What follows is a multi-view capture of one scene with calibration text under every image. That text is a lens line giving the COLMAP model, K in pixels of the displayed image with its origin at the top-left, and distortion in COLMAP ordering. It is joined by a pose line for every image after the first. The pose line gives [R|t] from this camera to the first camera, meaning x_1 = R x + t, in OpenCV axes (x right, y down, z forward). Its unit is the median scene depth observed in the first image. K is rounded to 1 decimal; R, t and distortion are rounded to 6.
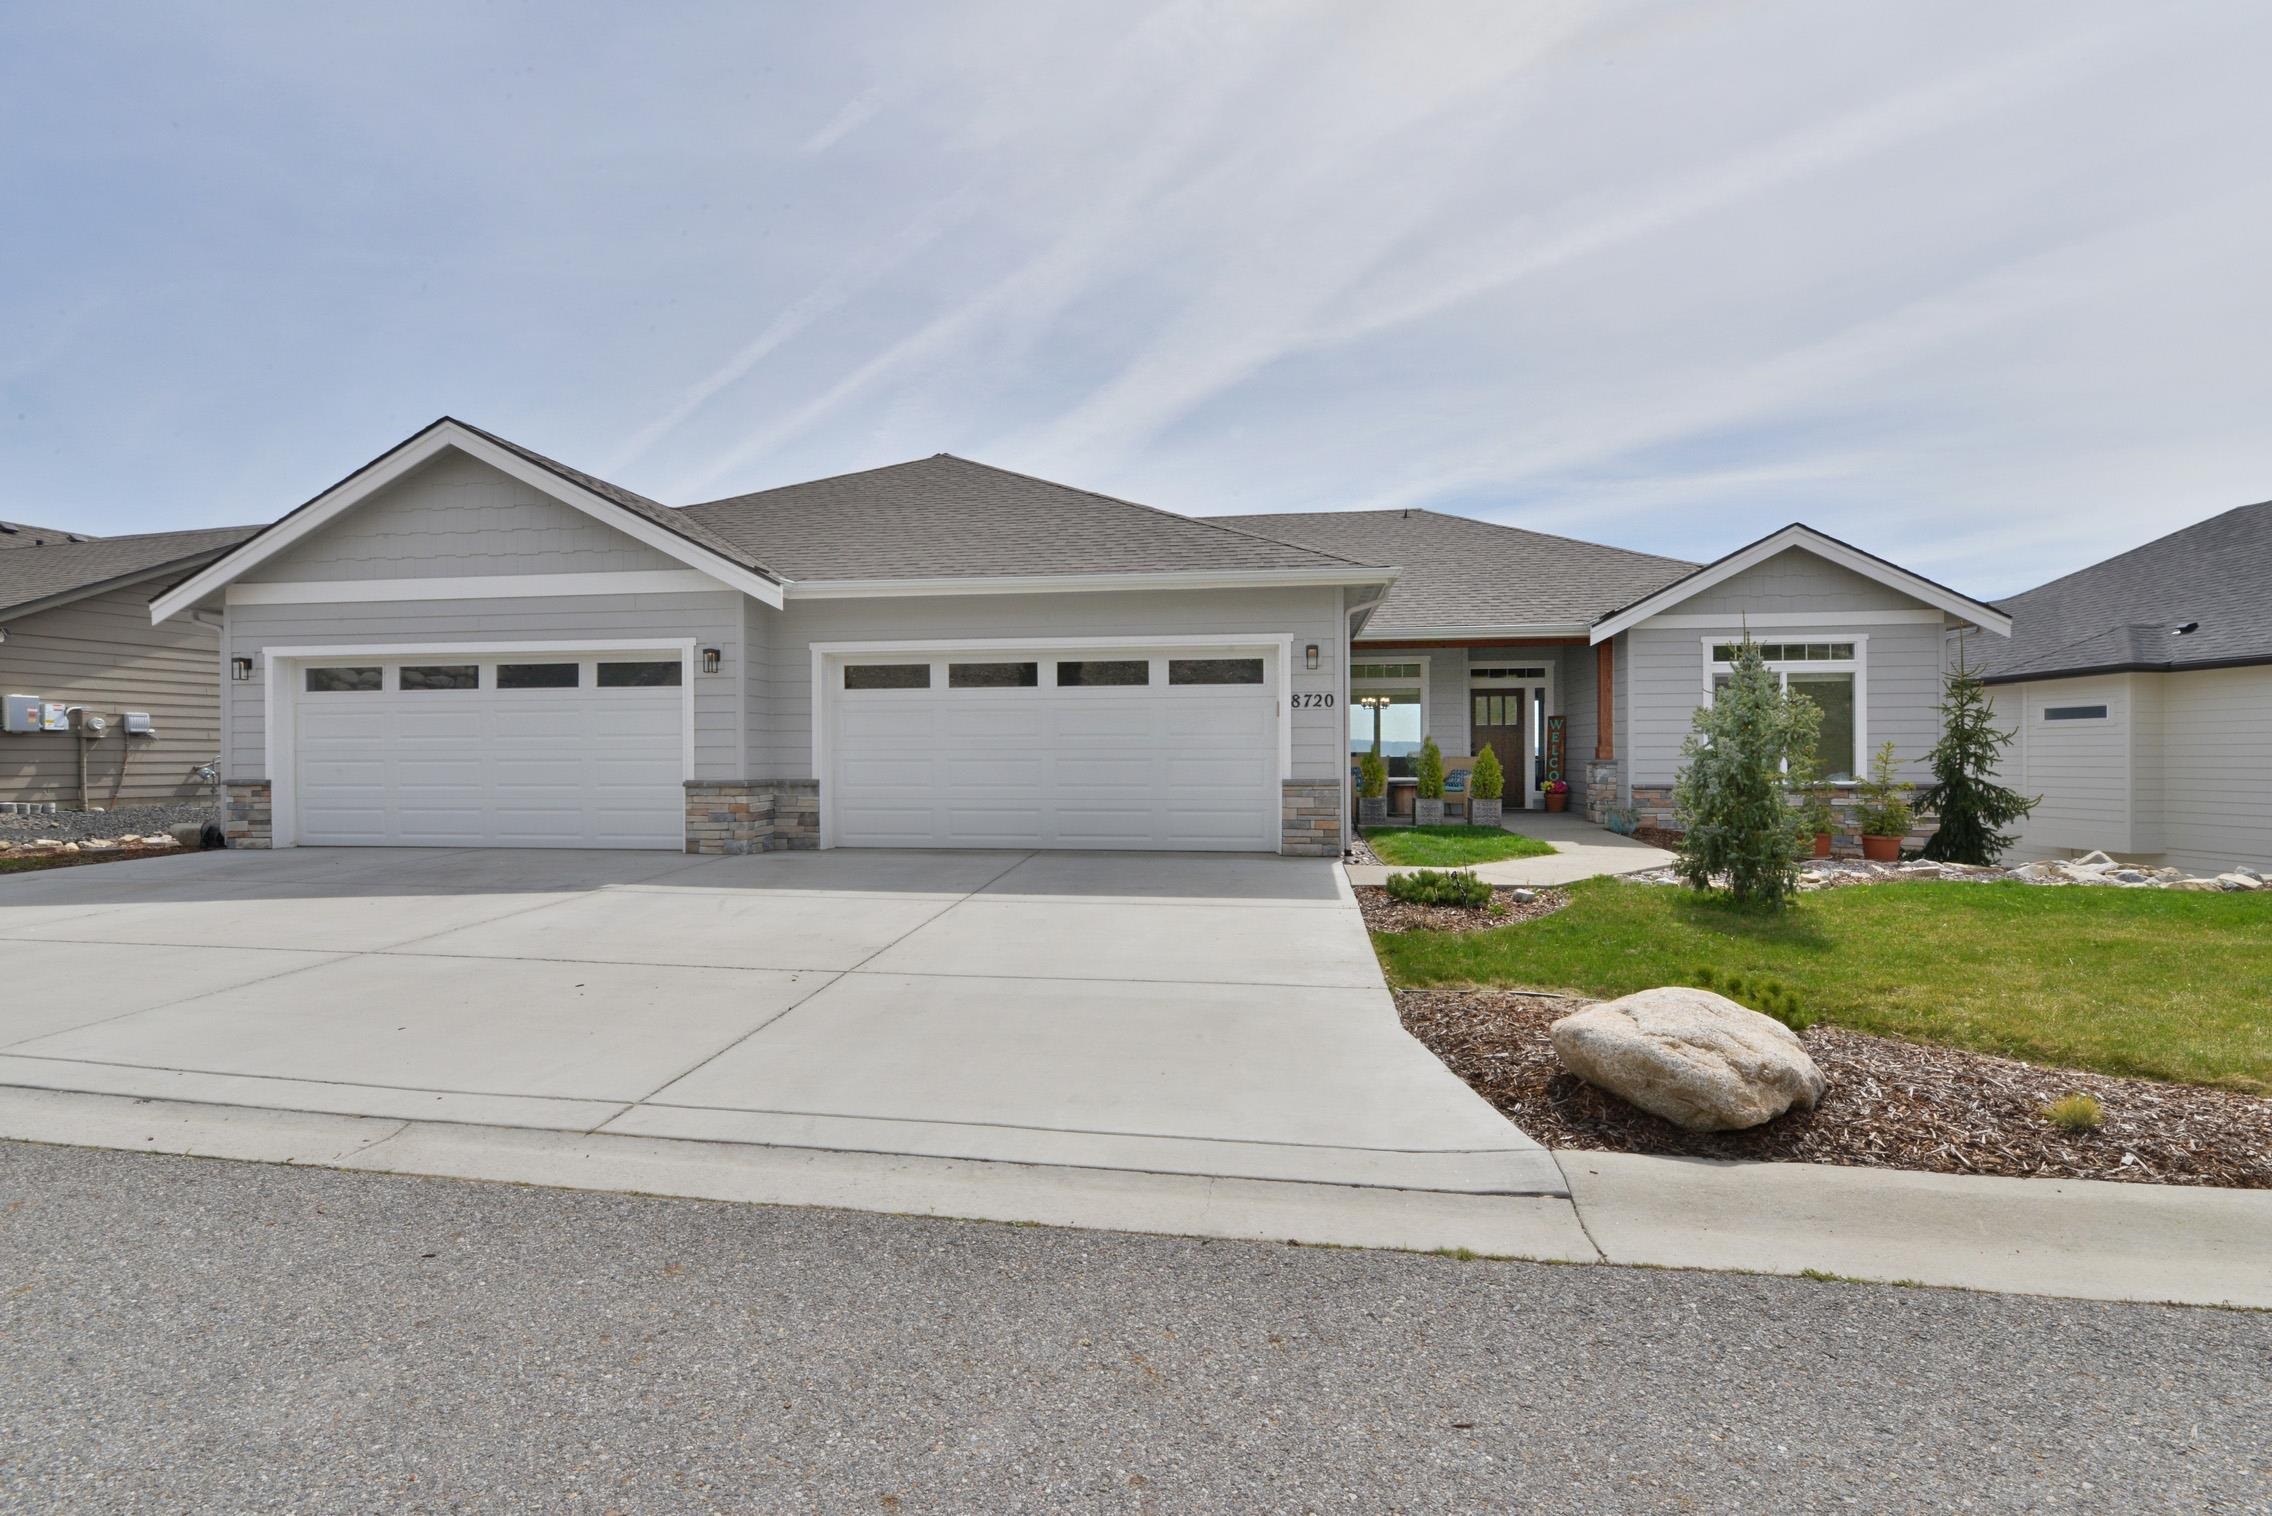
lens RADIAL K [[1062.1, 0, 1127.4], [0, 1062.1, 764.6], [0, 0, 1]] dist [0.002308, -0.001621]
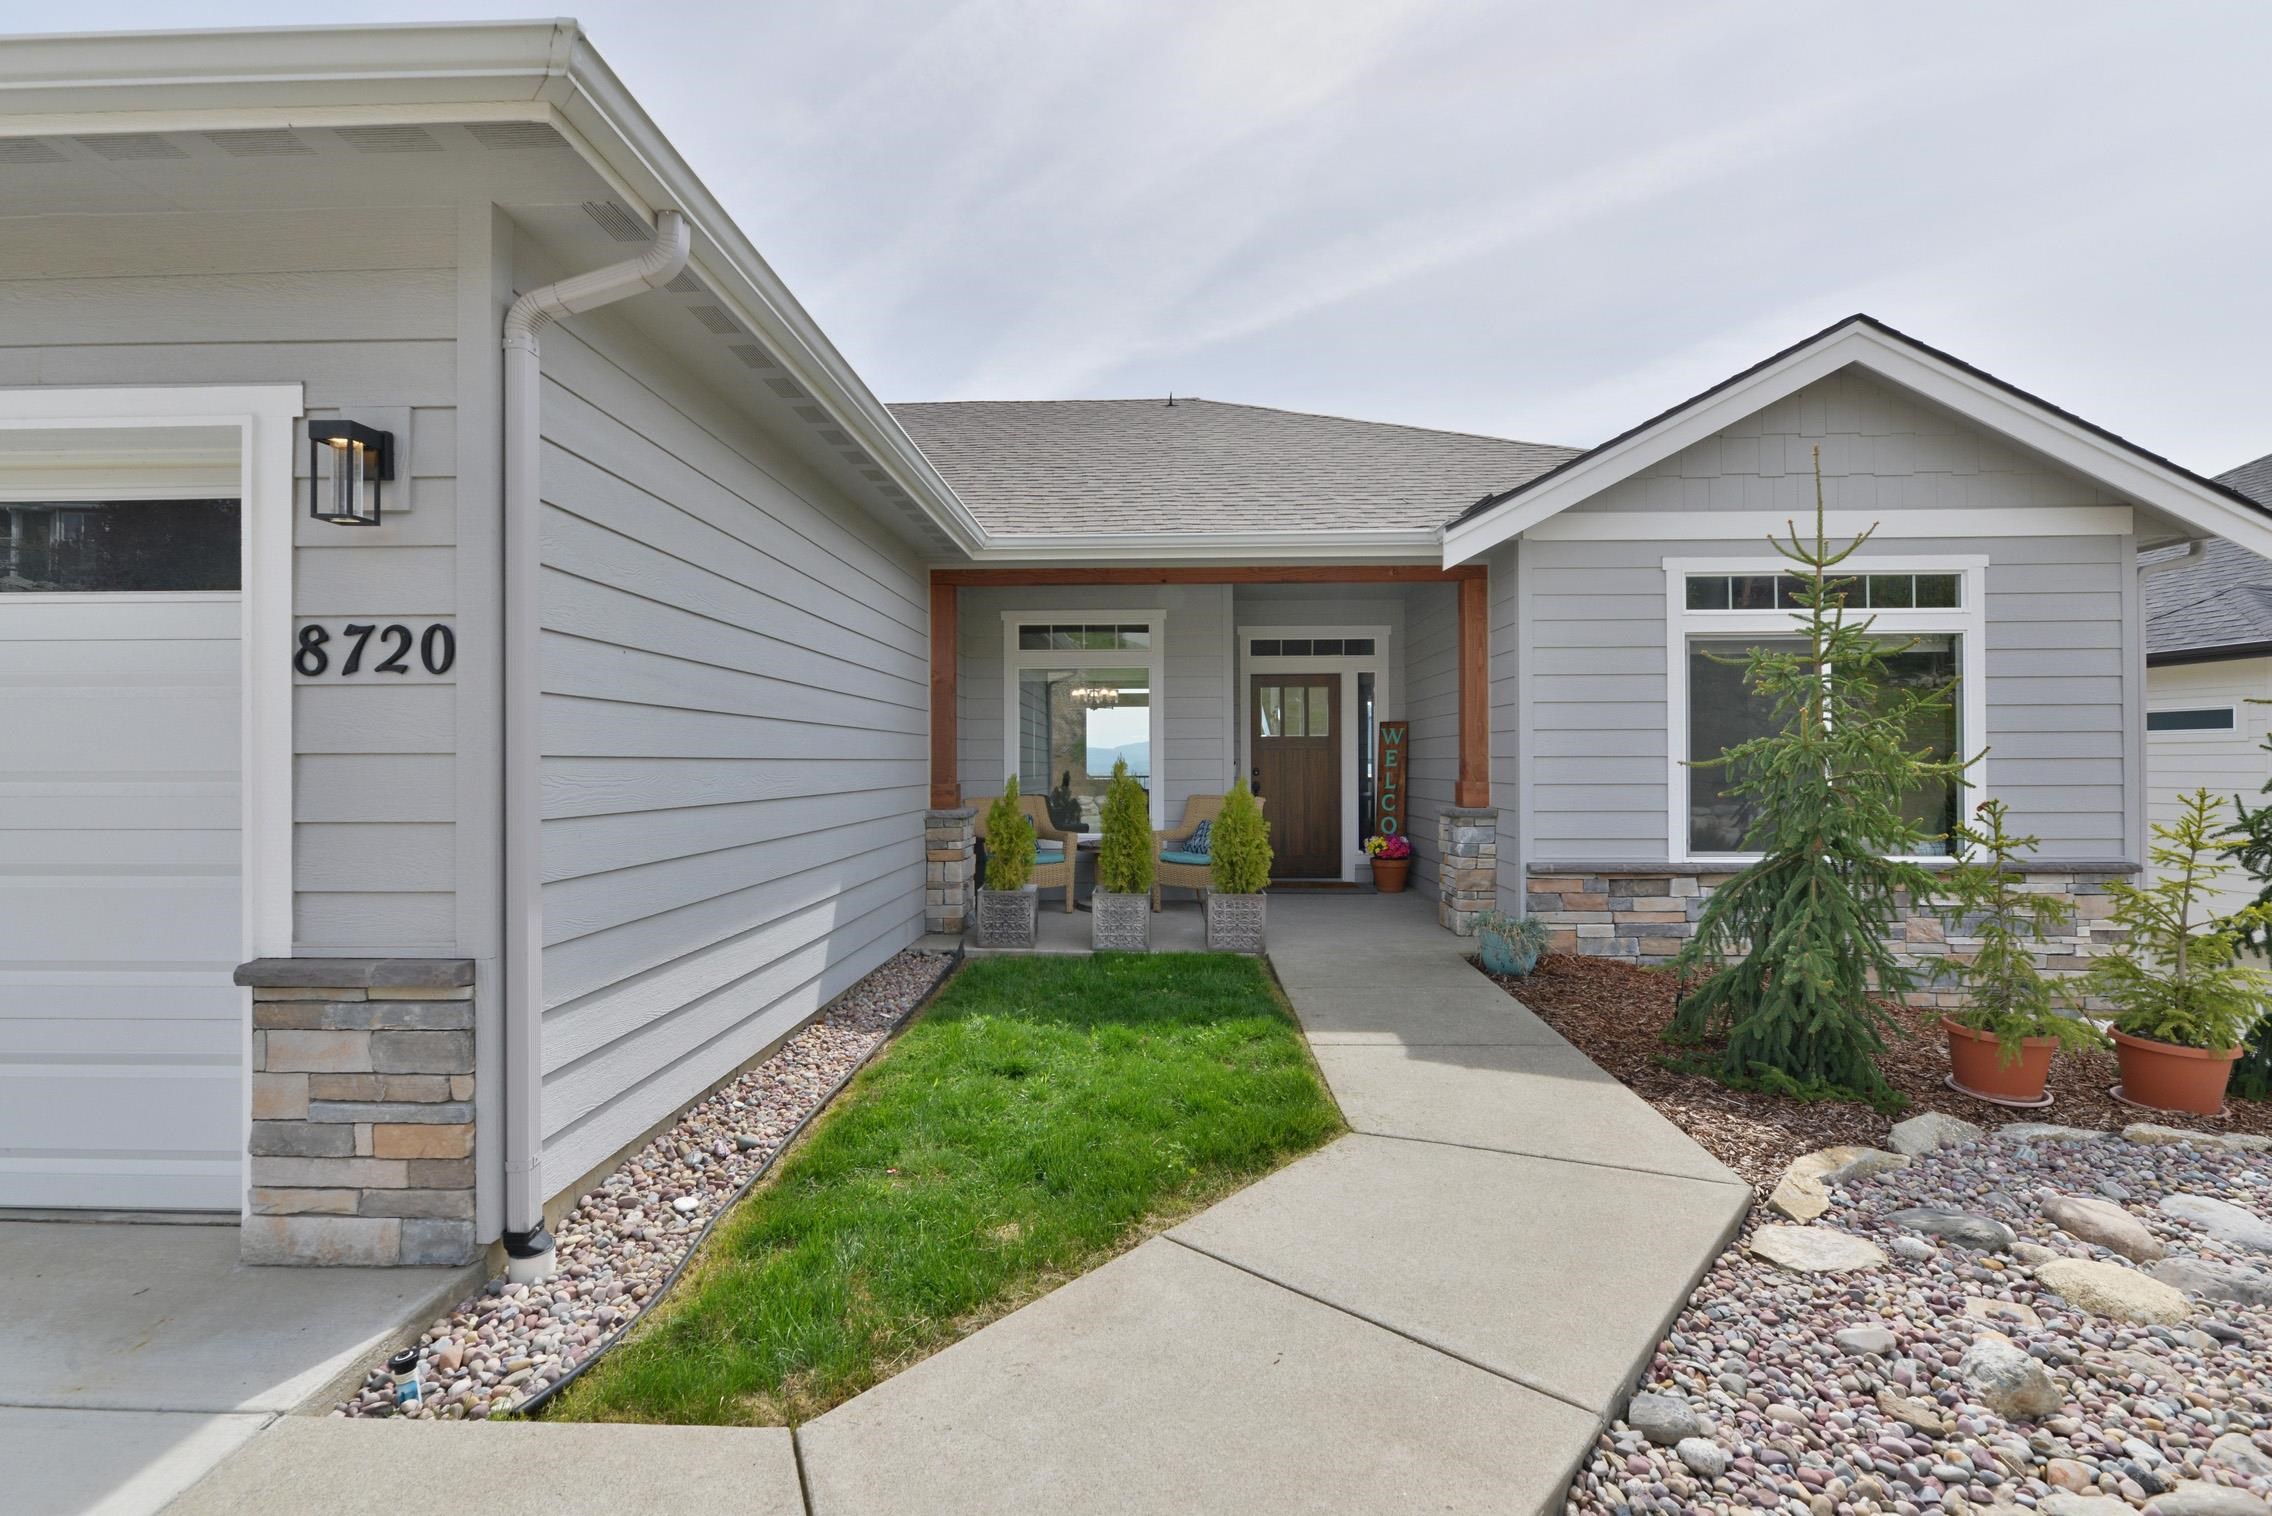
lens RADIAL K [[1062.1, 0, 1132.3], [0, 1062.1, 759.1], [0, 0, 1]] dist [0.002308, -0.001621]
pose [[0.993833, 0.000855, 0.110882, 0.231157], [0.000399, 0.999936, -0.011293, -0.021837], [-0.110884, 0.011267, 0.993769, 0.513386]]
